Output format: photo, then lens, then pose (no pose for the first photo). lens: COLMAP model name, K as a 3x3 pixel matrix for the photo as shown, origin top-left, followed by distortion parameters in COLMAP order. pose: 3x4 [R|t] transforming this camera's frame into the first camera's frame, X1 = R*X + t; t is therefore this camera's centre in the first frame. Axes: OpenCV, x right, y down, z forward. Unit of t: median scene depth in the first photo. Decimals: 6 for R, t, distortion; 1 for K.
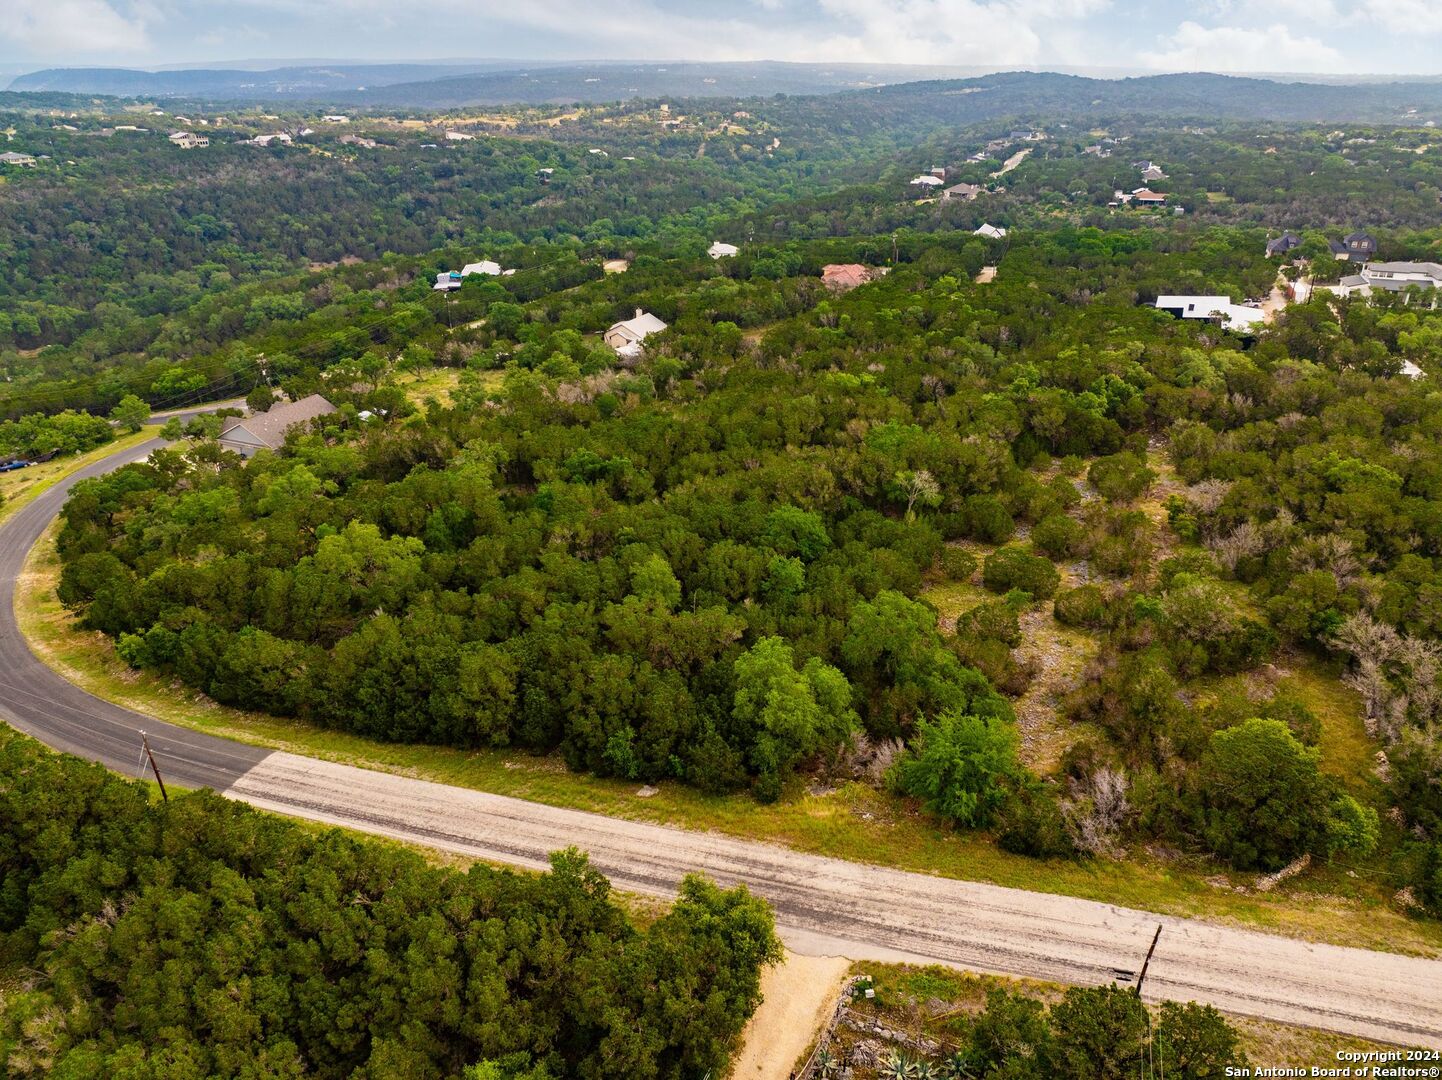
lens RADIAL K [[1014.2, 0, 721.0], [0, 1014.2, 540.0], [0, 0, 1]] dist [-0.051608, 0.024483]
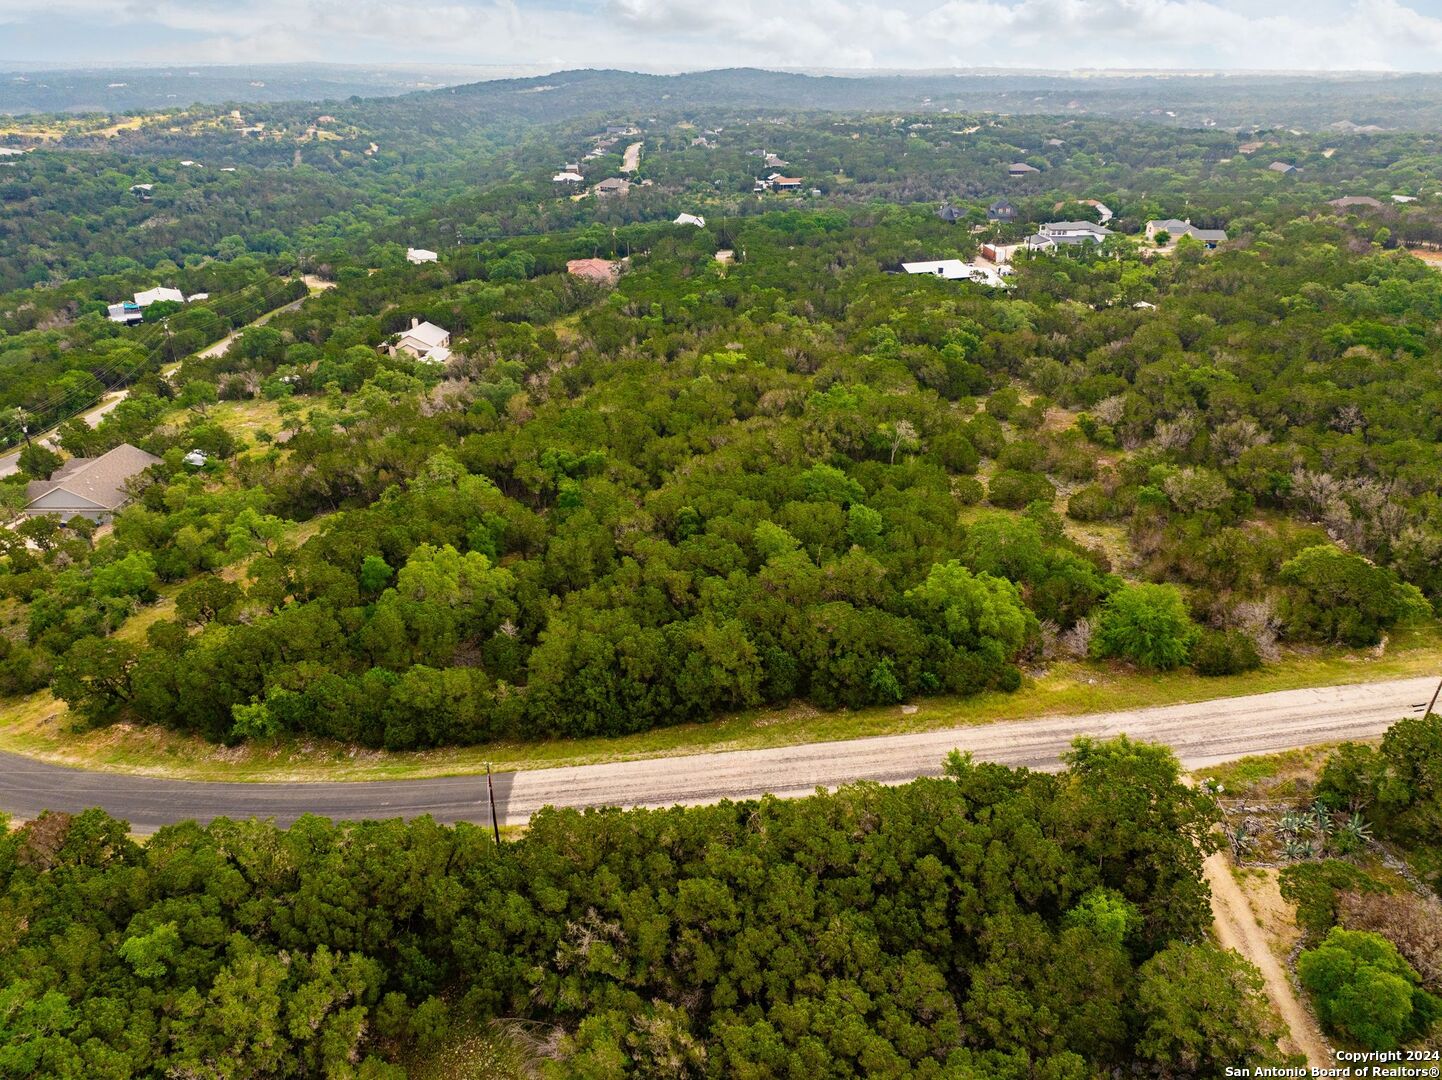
lens RADIAL K [[1014.2, 0, 721.0], [0, 1014.2, 540.0], [0, 0, 1]] dist [-0.051608, 0.024483]
pose [[0.917269, -0.167635, 0.361271, -0.429301], [0.167363, 0.985366, 0.032289, -0.005976], [-0.361397, 0.030845, 0.931902, 0.012212]]
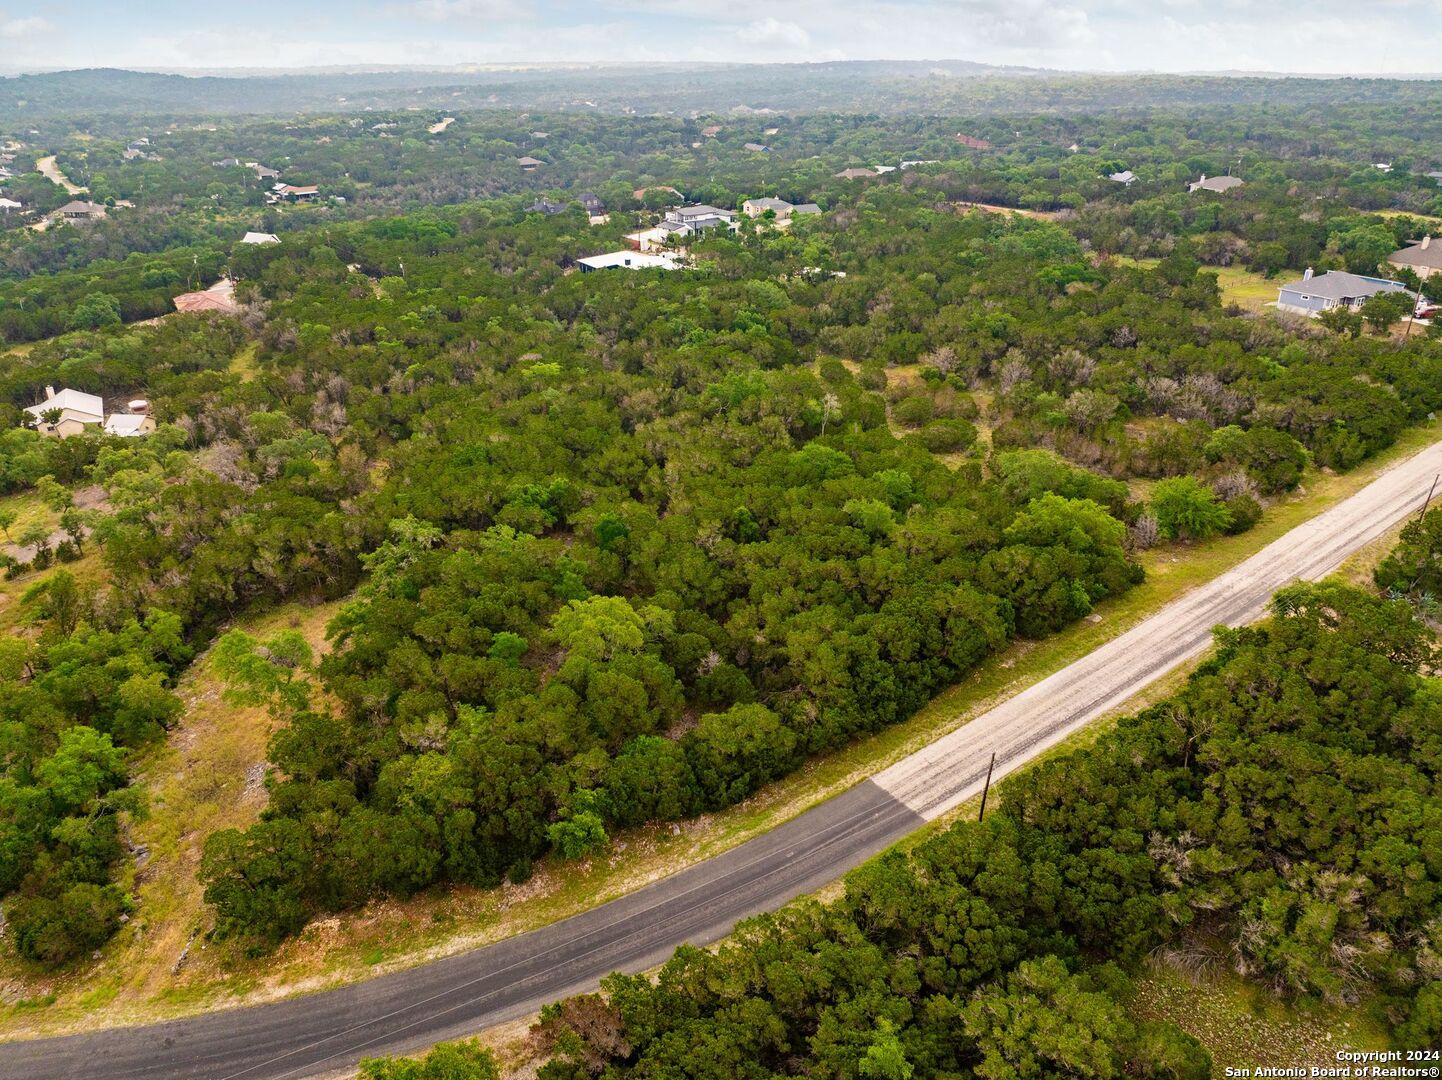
lens RADIAL K [[1014.2, 0, 721.0], [0, 1014.2, 540.0], [0, 0, 1]] dist [-0.051608, 0.024483]
pose [[0.565111, -0.349379, 0.747385, -0.872872], [0.345855, 0.922784, 0.169866, -0.160949], [-0.749022, 0.162494, 0.642309, 0.333949]]
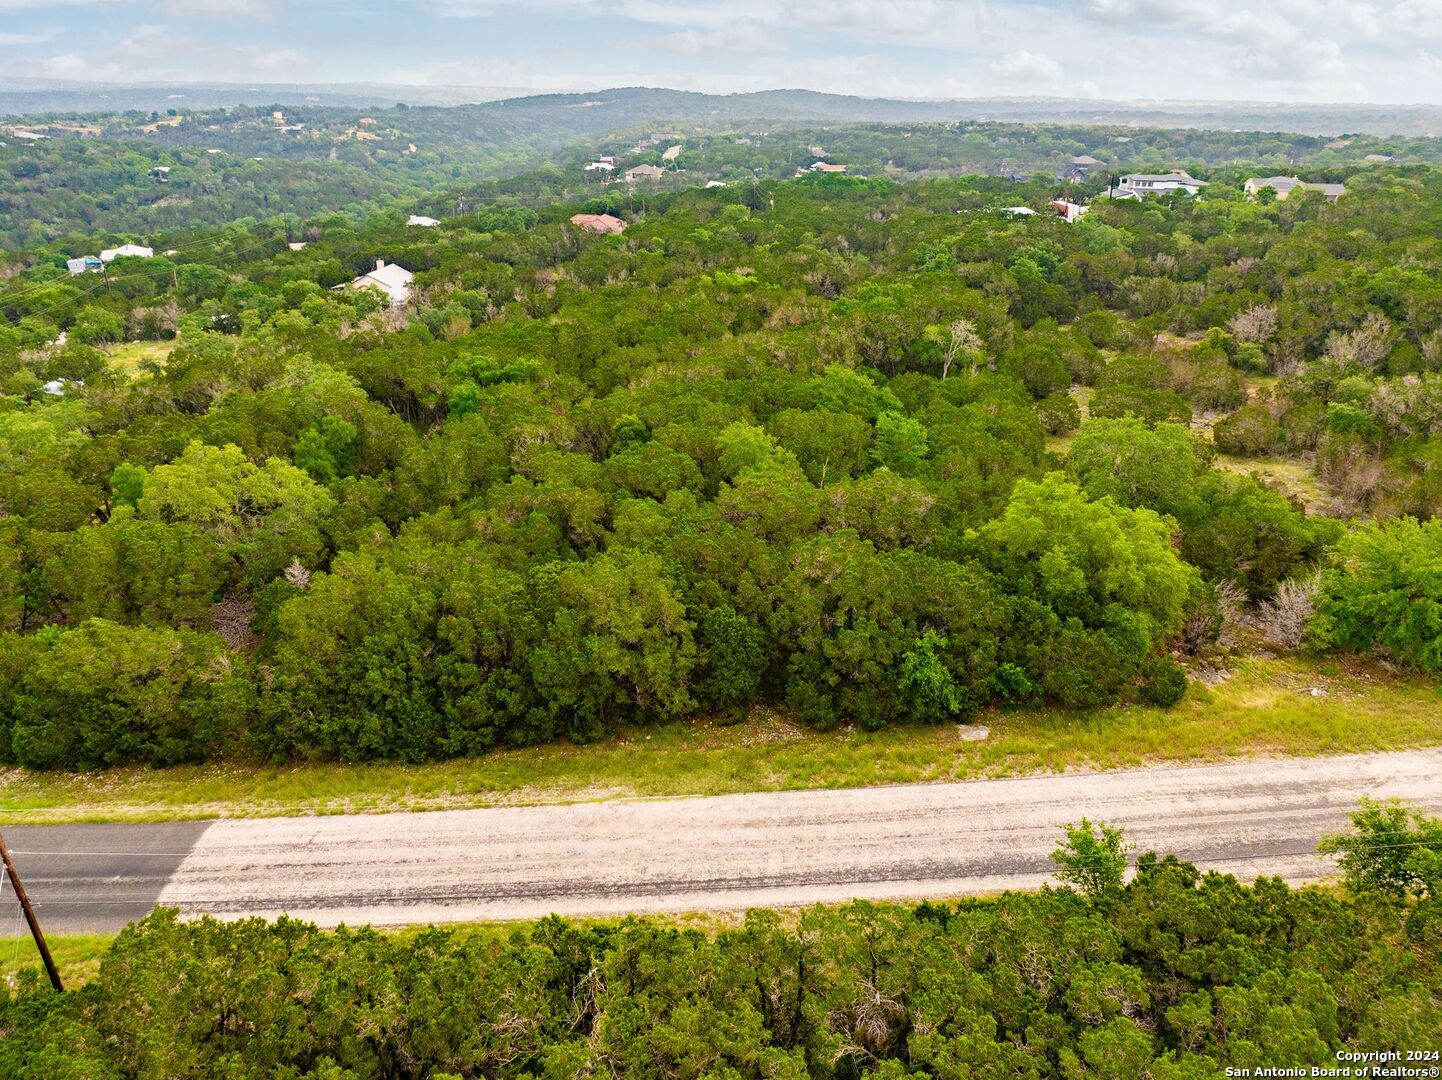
lens RADIAL K [[1020.0, 0, 721.5], [0, 1020.0, 533.7], [0, 0, 1]] dist [-0.068448, 0.040244]
pose [[0.935692, -0.127081, 0.329136, -0.262030], [0.137077, 0.990534, -0.007242, 0.078556], [-0.325100, 0.051894, 0.944255, 0.321594]]
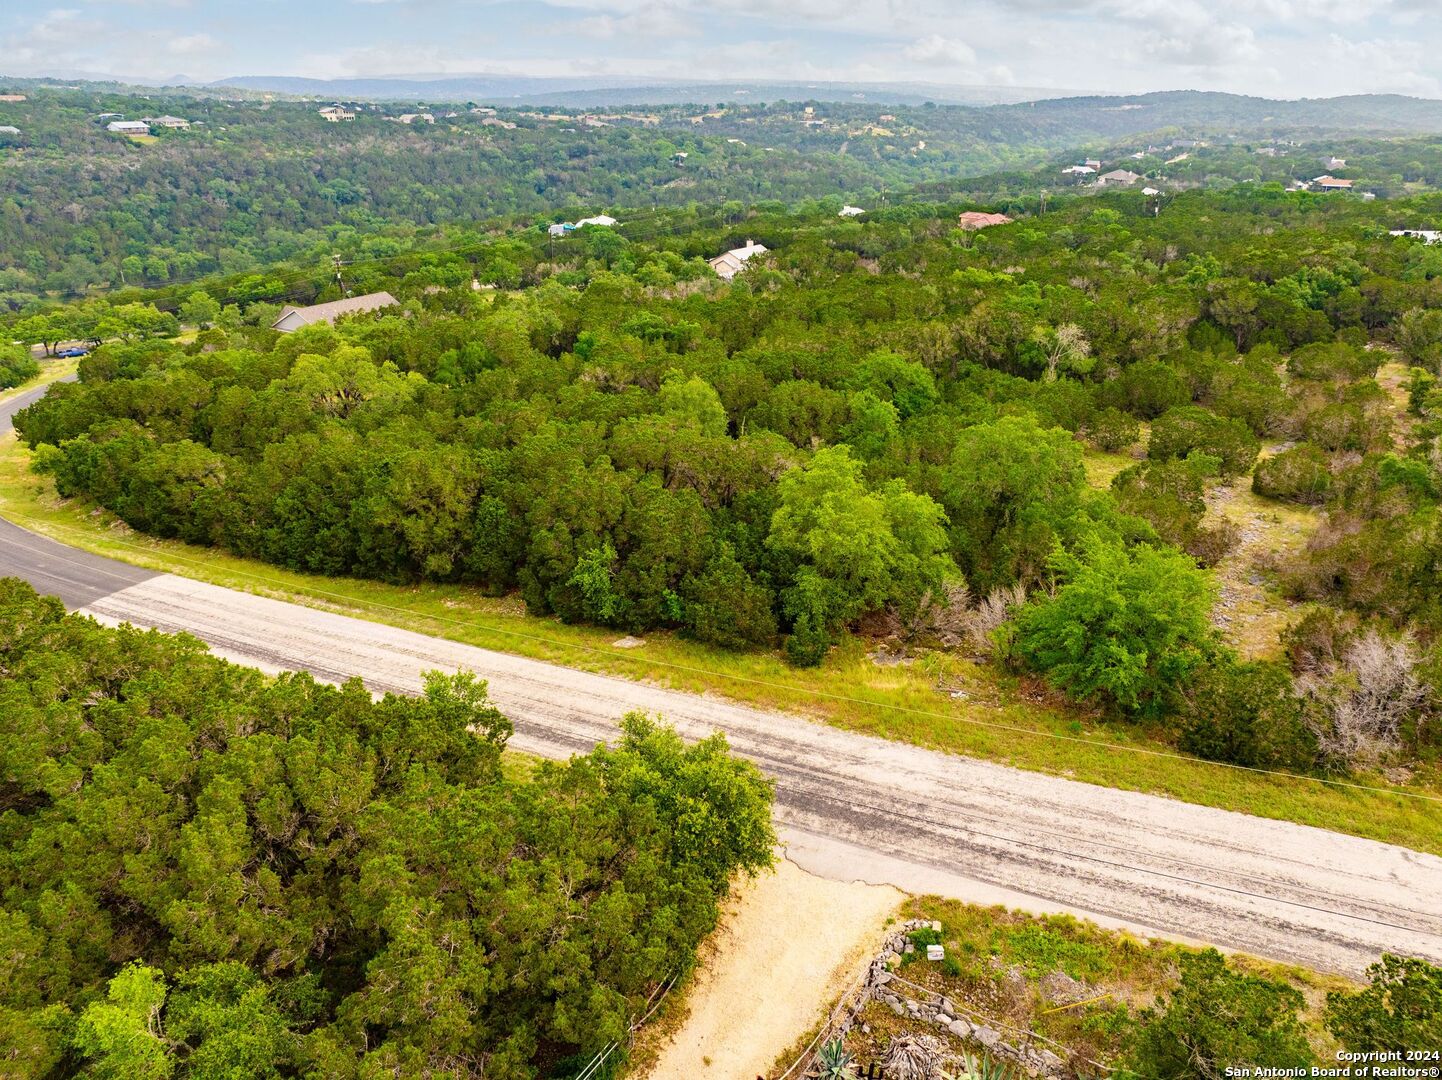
lens RADIAL K [[1014.2, 0, 721.0], [0, 1014.2, 540.0], [0, 0, 1]] dist [-0.051608, 0.024483]
pose [[0.990541, 0.067019, -0.119741, 0.042552], [-0.069547, 0.997433, -0.017060, 0.125730], [0.118290, 0.025227, 0.992659, 0.226127]]
